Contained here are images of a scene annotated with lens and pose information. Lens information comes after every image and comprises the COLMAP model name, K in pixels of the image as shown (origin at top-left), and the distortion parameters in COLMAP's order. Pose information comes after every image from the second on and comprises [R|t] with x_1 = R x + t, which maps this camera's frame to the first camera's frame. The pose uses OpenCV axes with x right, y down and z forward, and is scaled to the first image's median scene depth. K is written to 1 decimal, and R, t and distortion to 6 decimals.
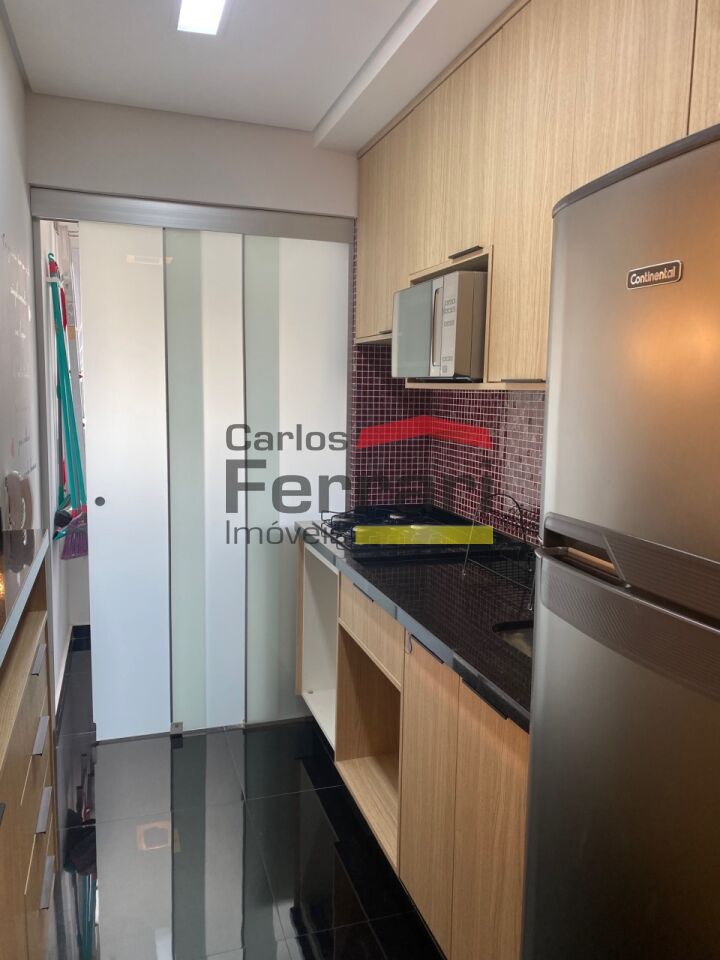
lens RADIAL K [[738.0, 0, 362.2], [0, 738.0, 477.6], [0, 0, 1]] dist [0.034491, -0.041385]
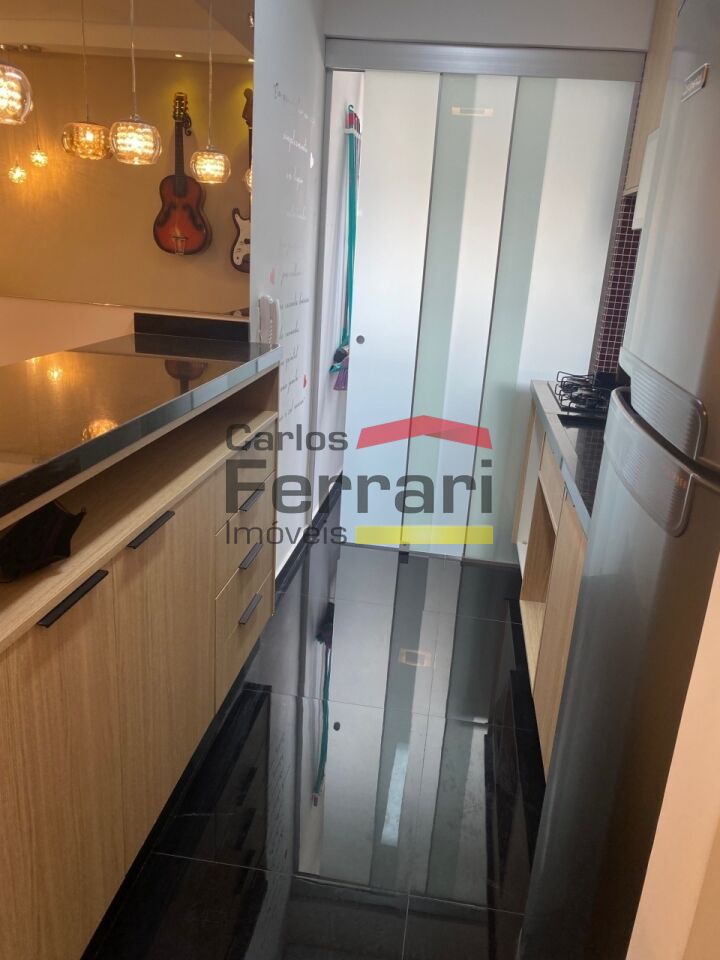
lens RADIAL K [[738.0, 0, 364.6], [0, 738.0, 487.3], [0, 0, 1]] dist [0.034491, -0.041385]
pose [[0.893738, 0.179941, -0.410918, 0.152402], [-0.104564, 0.974355, 0.199246, 0.026348], [0.436232, -0.135107, 0.889633, -0.036218]]
